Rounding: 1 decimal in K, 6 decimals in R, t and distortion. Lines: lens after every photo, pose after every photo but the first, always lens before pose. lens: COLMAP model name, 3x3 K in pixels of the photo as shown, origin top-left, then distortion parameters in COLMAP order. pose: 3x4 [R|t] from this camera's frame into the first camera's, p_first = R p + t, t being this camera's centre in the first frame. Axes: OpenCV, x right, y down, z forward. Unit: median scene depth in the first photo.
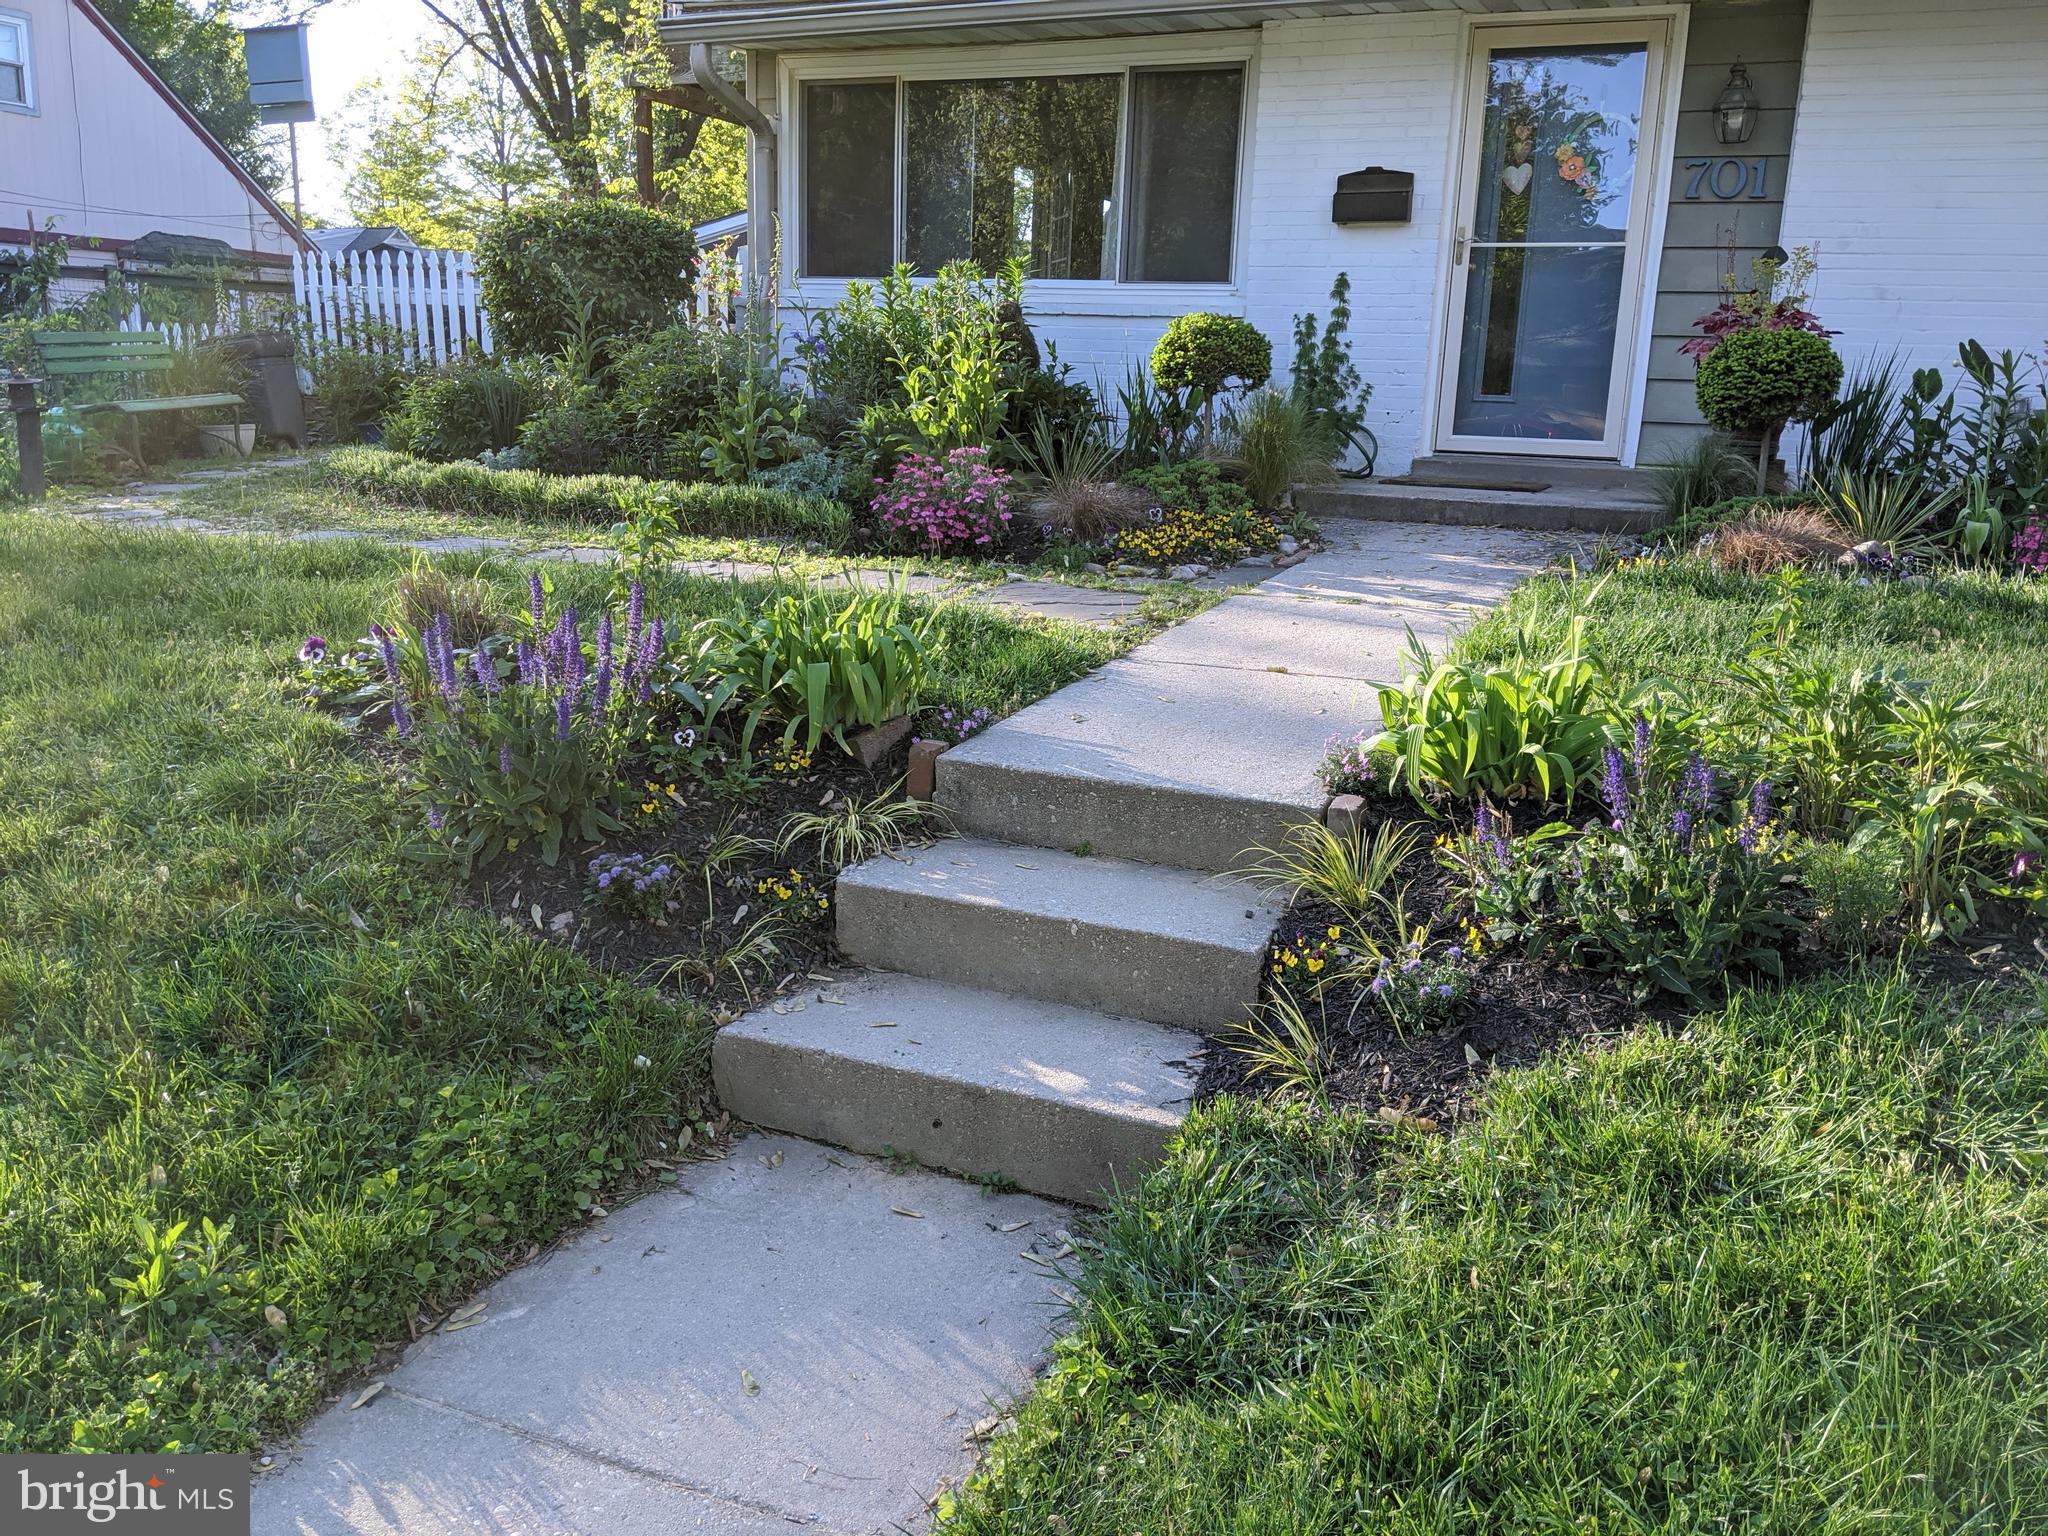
lens RADIAL K [[1634.6, 0, 1024.0], [0, 1634.6, 768.0], [0, 0, 1]] dist [0.088084, -0.184182]
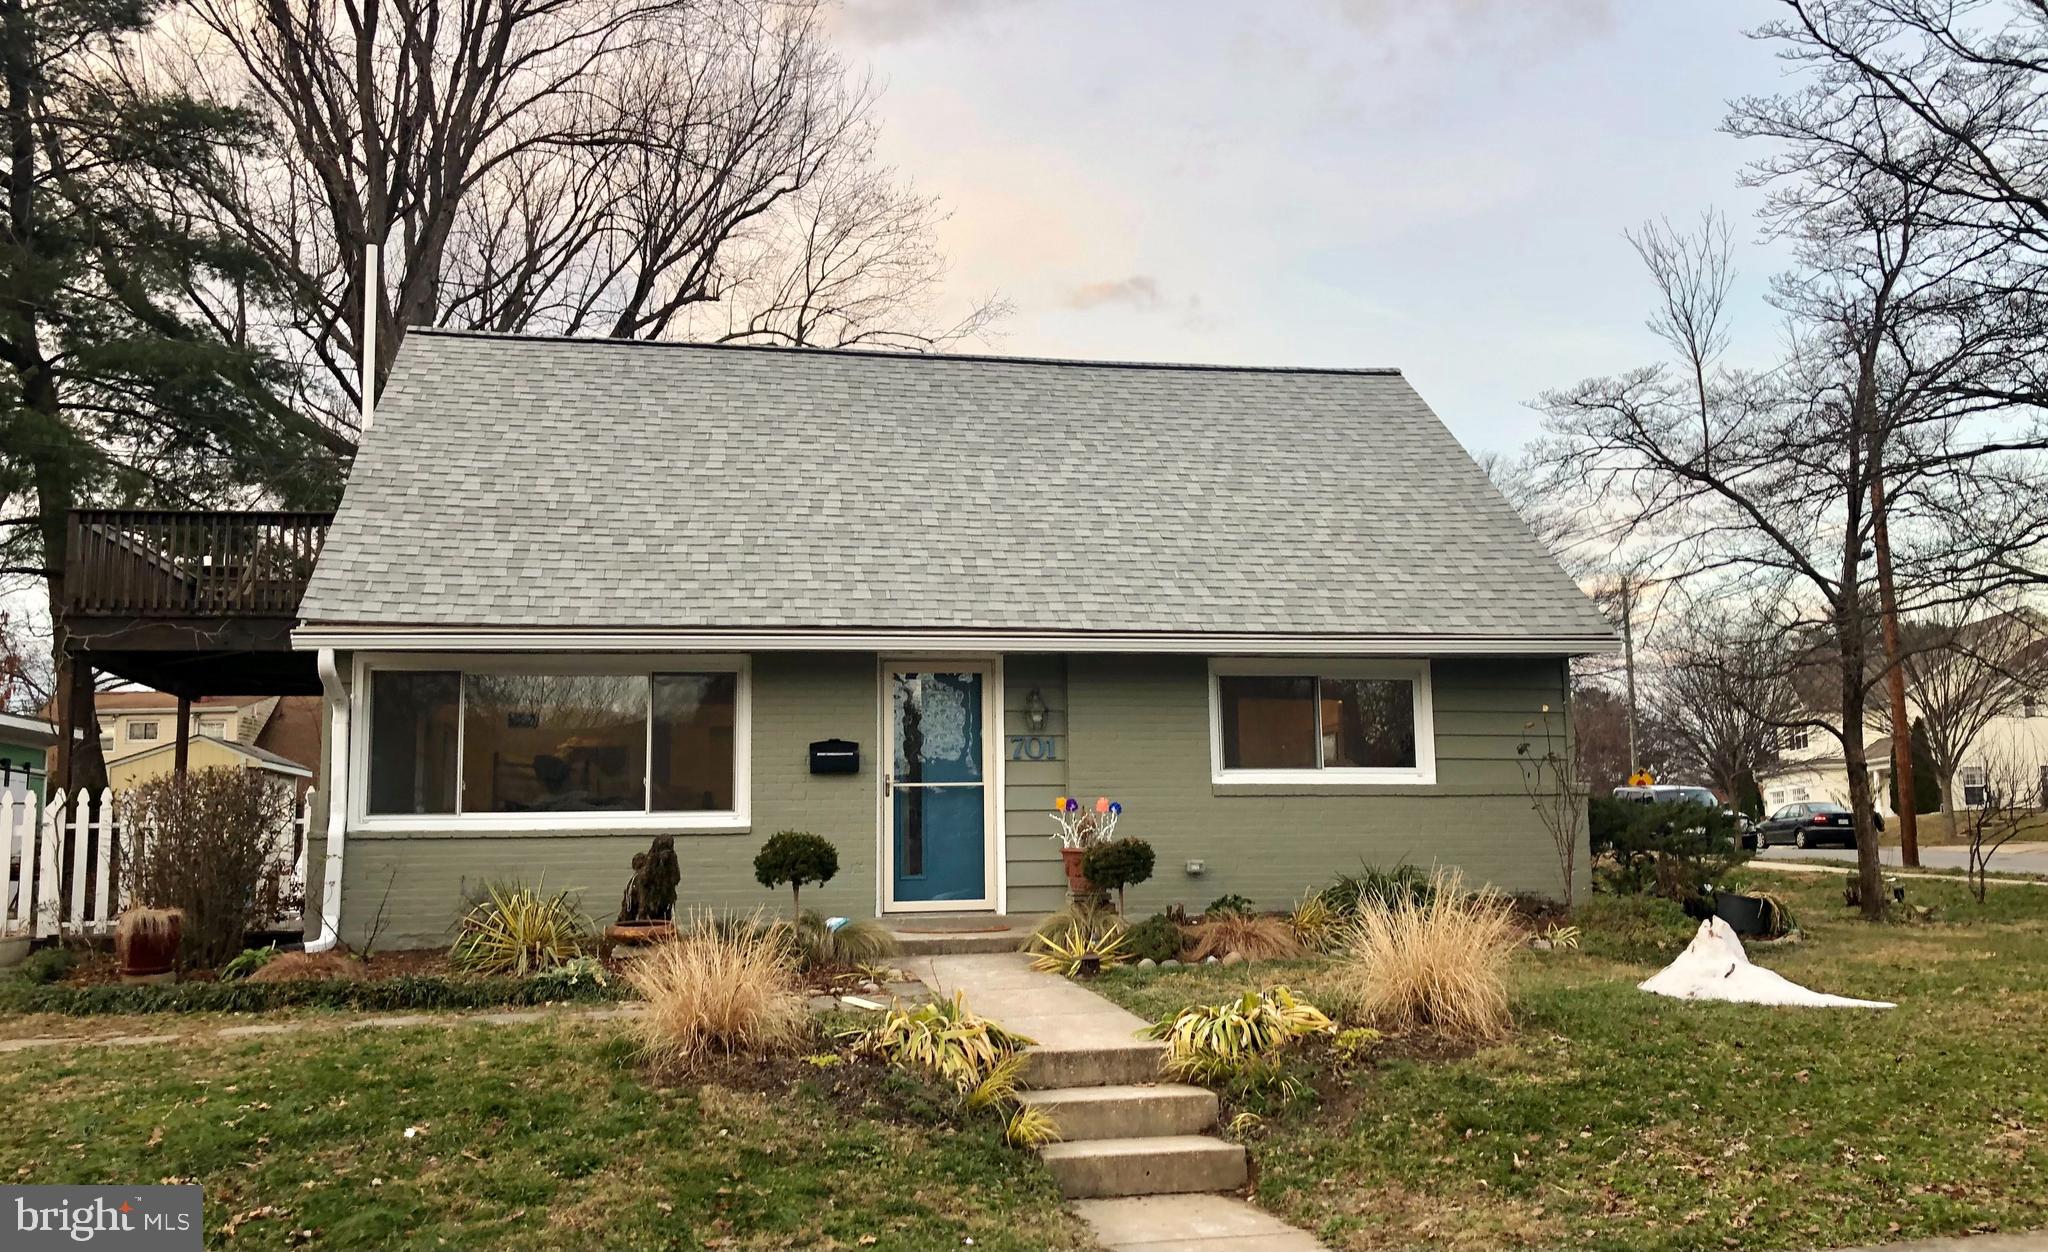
lens RADIAL K [[1588.4, 0, 1024.0], [0, 1588.4, 626.0], [0, 0, 1]] dist [0.104403, -0.002072]
pose [[0.822582, 0.037035, 0.567439, -0.522135], [0.174237, 0.933464, -0.313506, 0.050182], [-0.541295, 0.356754, 0.761398, -0.318278]]
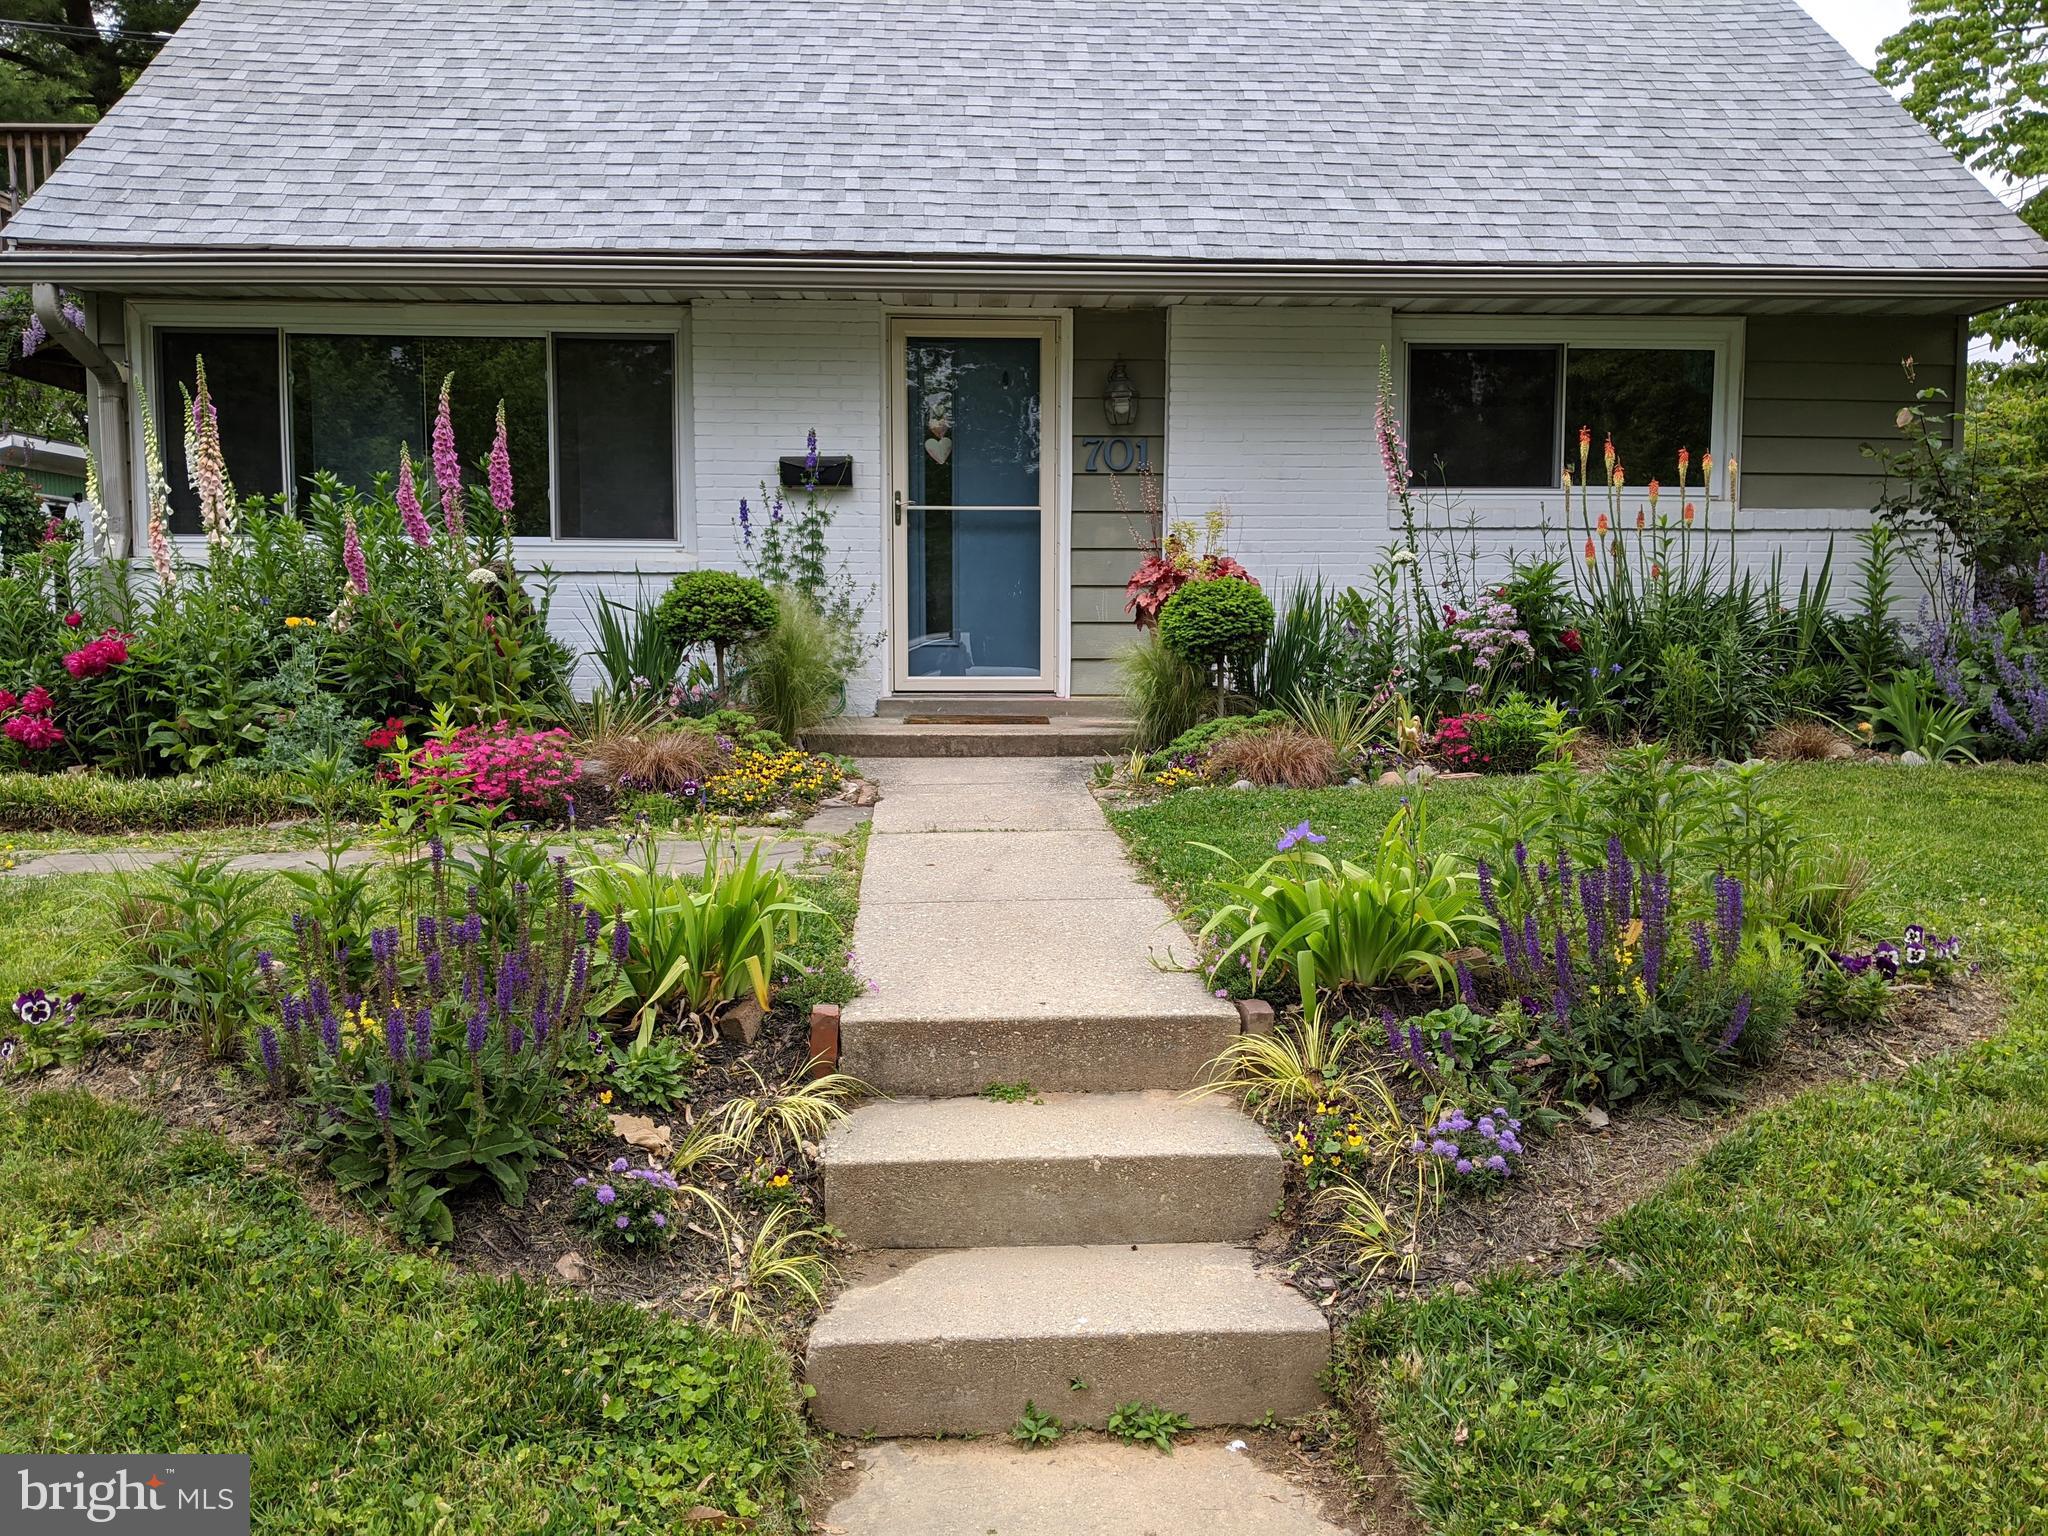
lens RADIAL K [[1634.6, 0, 1024.0], [0, 1634.6, 768.0], [0, 0, 1]] dist [0.088084, -0.184182]
pose [[0.883491, -0.070019, 0.463185, -0.182198], [0.135157, 0.984818, -0.108929, -0.015819], [-0.448527, 0.158840, 0.879542, 0.029846]]
